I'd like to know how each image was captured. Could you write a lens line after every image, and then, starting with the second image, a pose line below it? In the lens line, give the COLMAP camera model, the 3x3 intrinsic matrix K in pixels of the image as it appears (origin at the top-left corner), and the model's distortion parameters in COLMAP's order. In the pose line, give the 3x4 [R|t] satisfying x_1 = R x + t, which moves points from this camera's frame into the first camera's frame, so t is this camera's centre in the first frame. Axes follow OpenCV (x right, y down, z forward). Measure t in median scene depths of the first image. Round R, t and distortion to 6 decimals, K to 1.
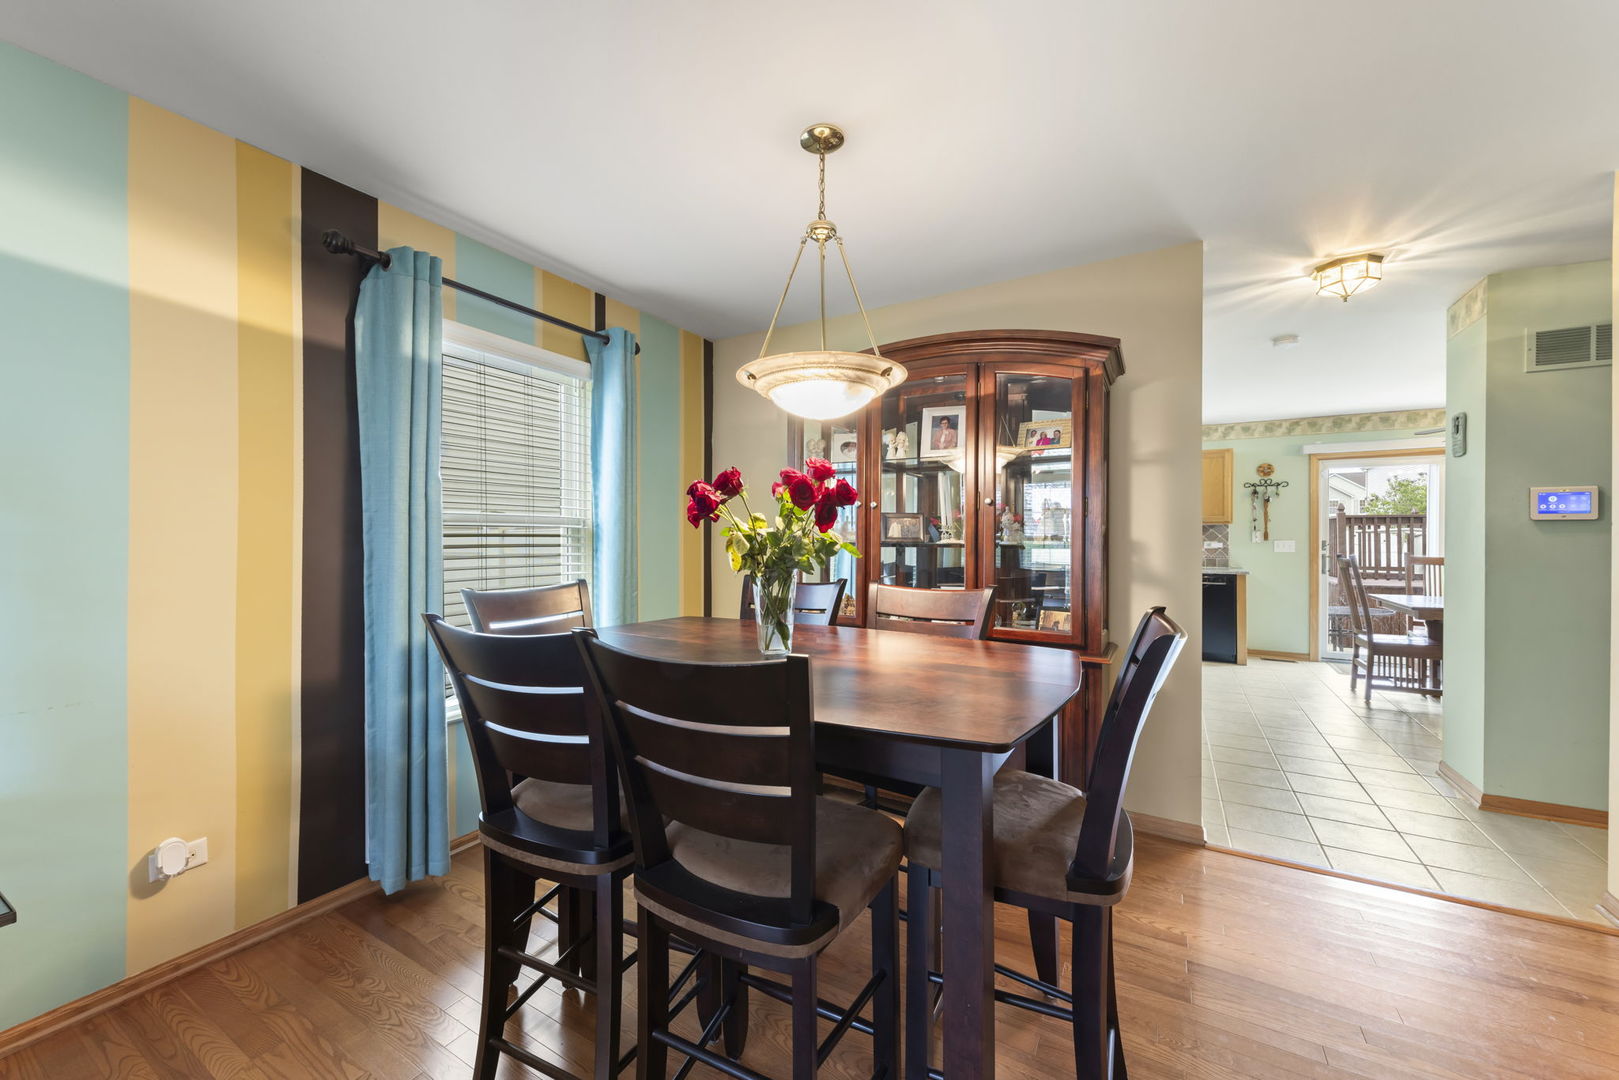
lens RADIAL K [[621.2, 0, 792.9], [0, 621.2, 541.3], [0, 0, 1]] dist [-0.000951, -0.000659]
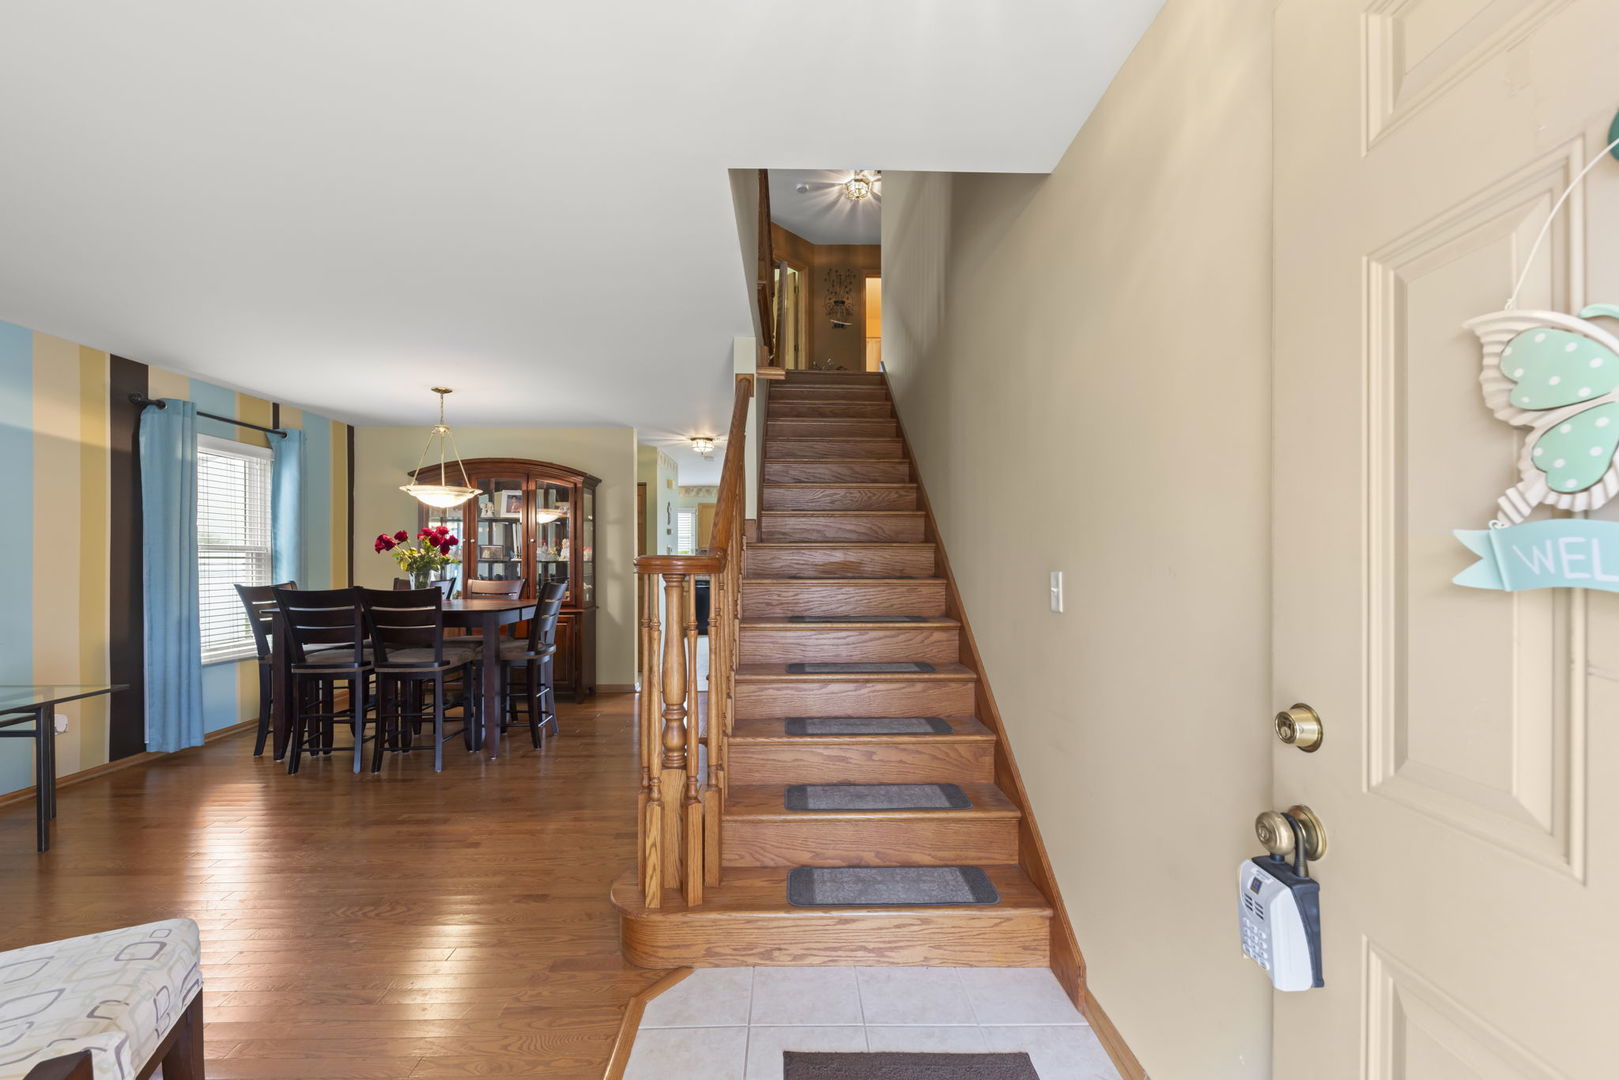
lens RADIAL K [[630.1, 0, 812.3], [0, 630.1, 554.8], [0, 0, 1]] dist [0.001542, -0.003978]
pose [[0.832257, -0.002160, 0.554385, -0.078526], [0.009506, 0.999901, -0.010376, 0.015195], [-0.554308, 0.013905, 0.832196, -1.246573]]
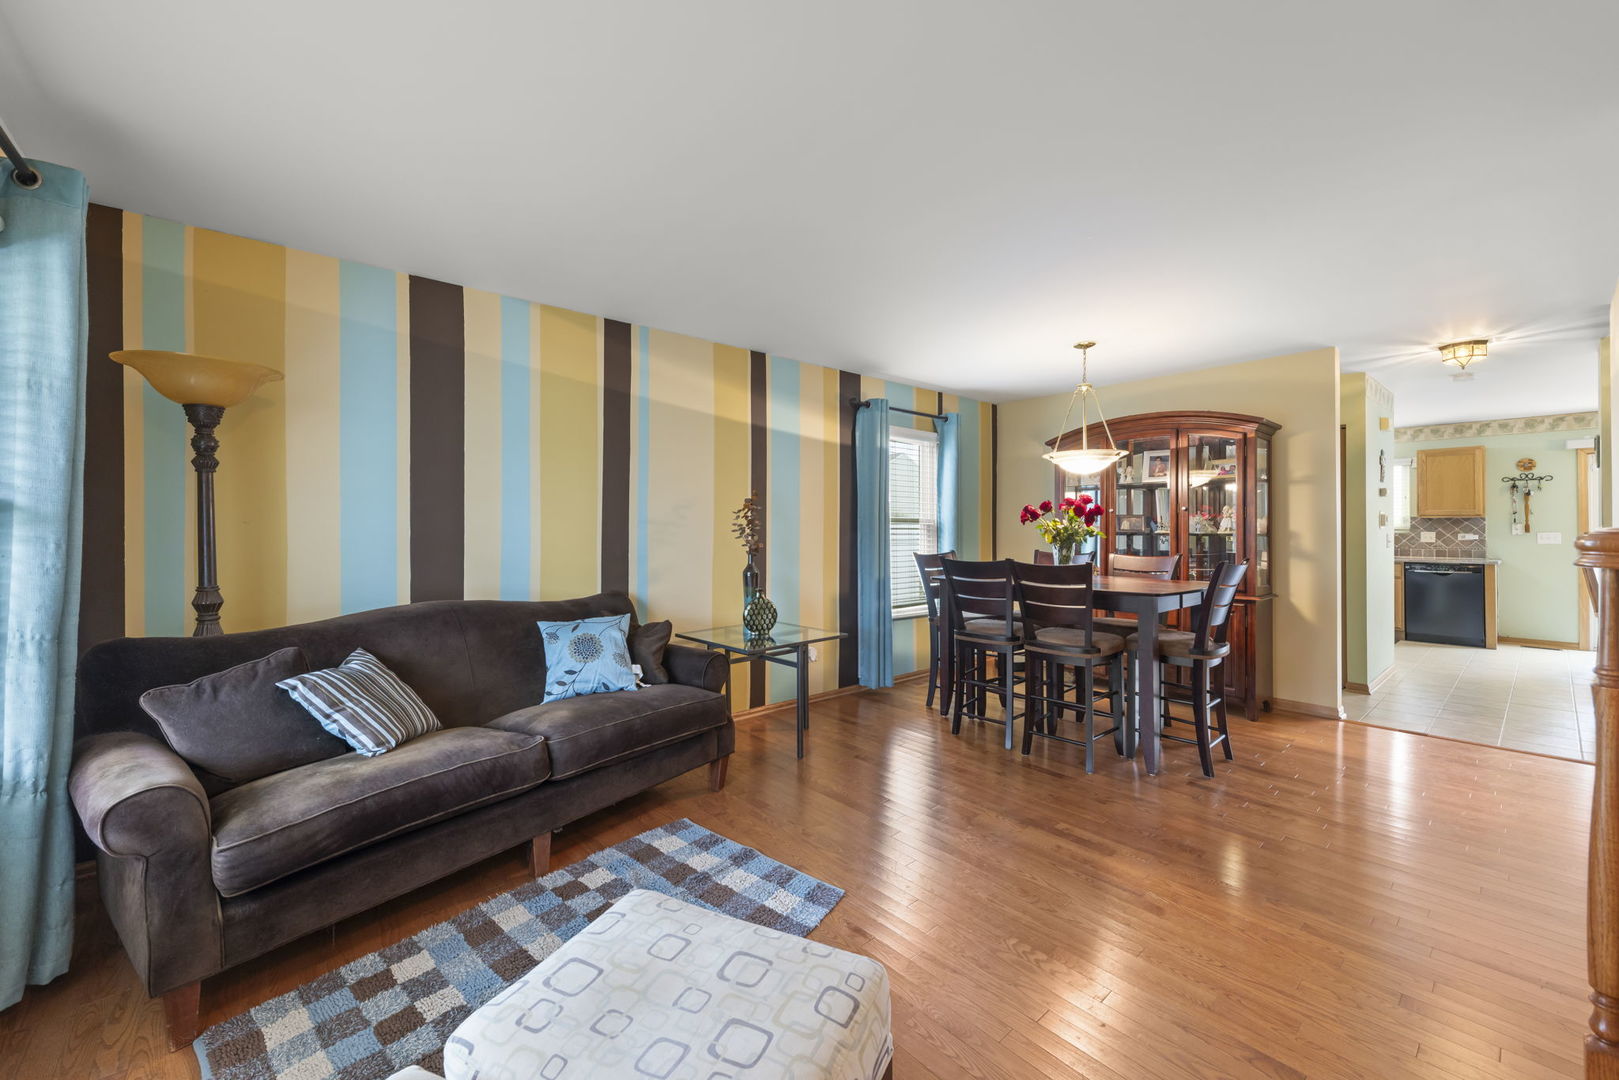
lens RADIAL K [[628.9, 0, 808.7], [0, 628.9, 527.4], [0, 0, 1]] dist [0.017706, -0.008329]
pose [[0.950640, -0.002569, -0.310285, -0.130152], [-0.001127, 0.999931, -0.011732, 0.010155], [0.310294, 0.011502, 0.950571, -0.964773]]
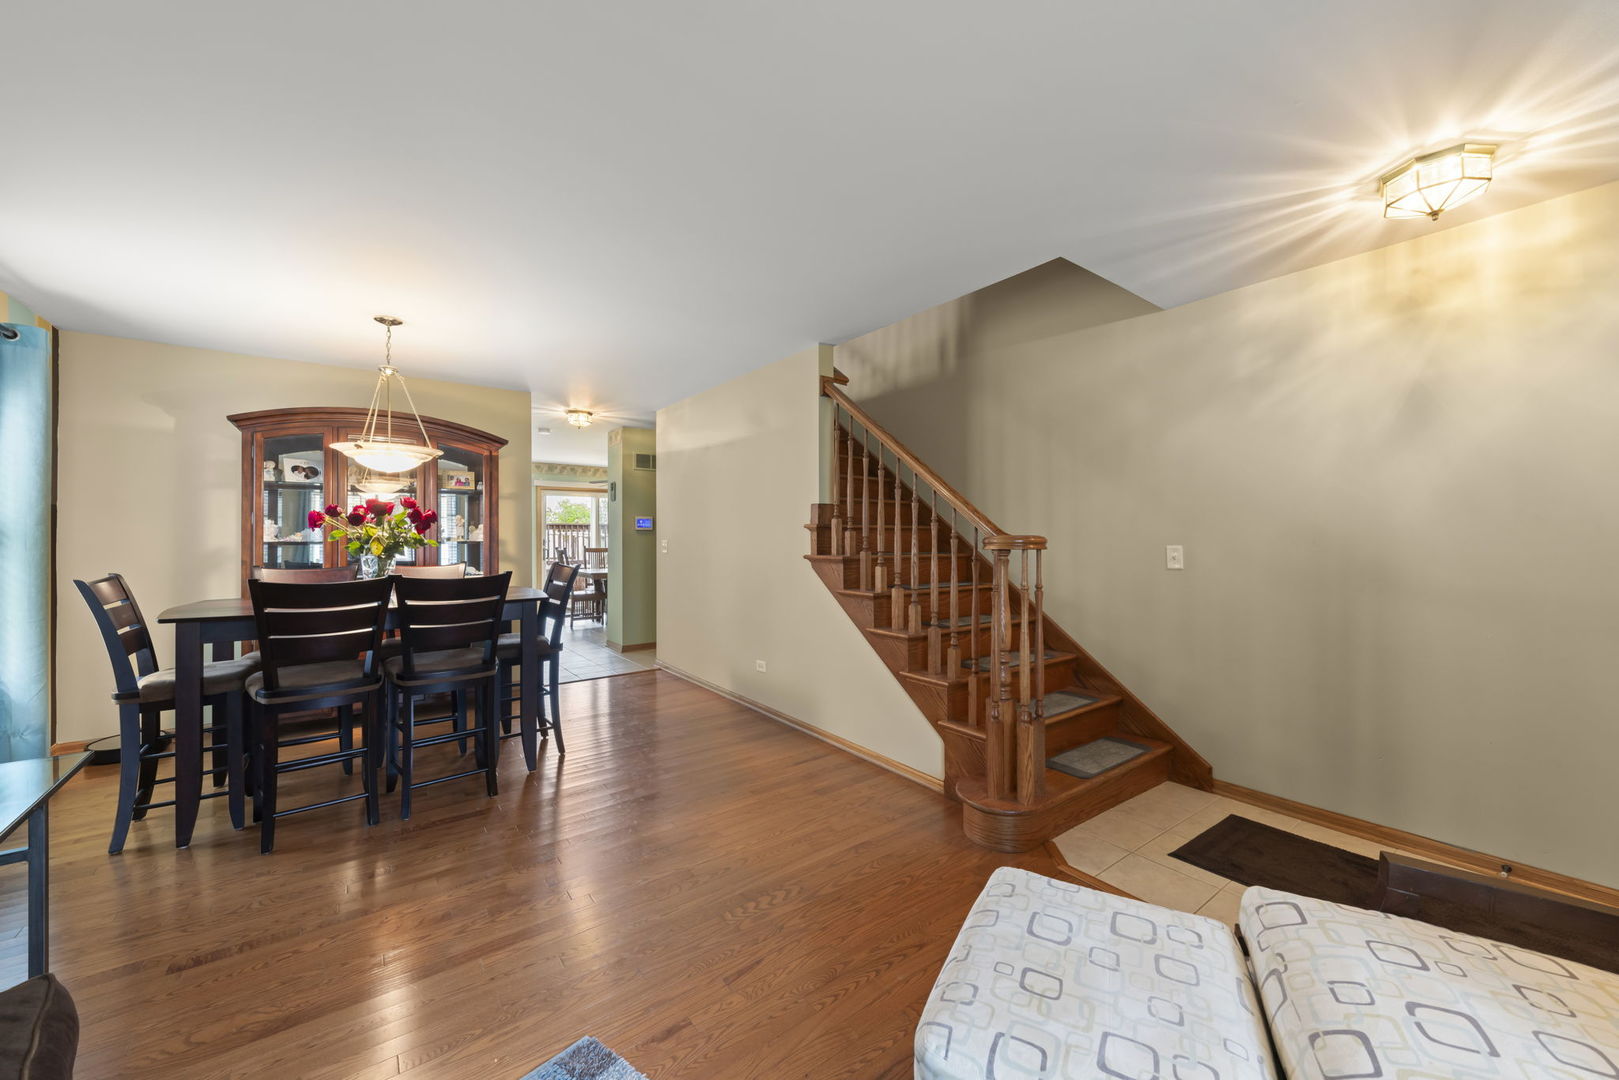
lens RADIAL K [[596.7, 0, 809.5], [0, 596.7, 540.0], [0, 0, 1]] dist [0.000943, 0.000039]
pose [[0.383126, -0.004747, 0.923684, -0.779666], [0.008548, 0.999962, 0.001594, 0.008106], [-0.923657, 0.007285, 0.383152, -0.581222]]
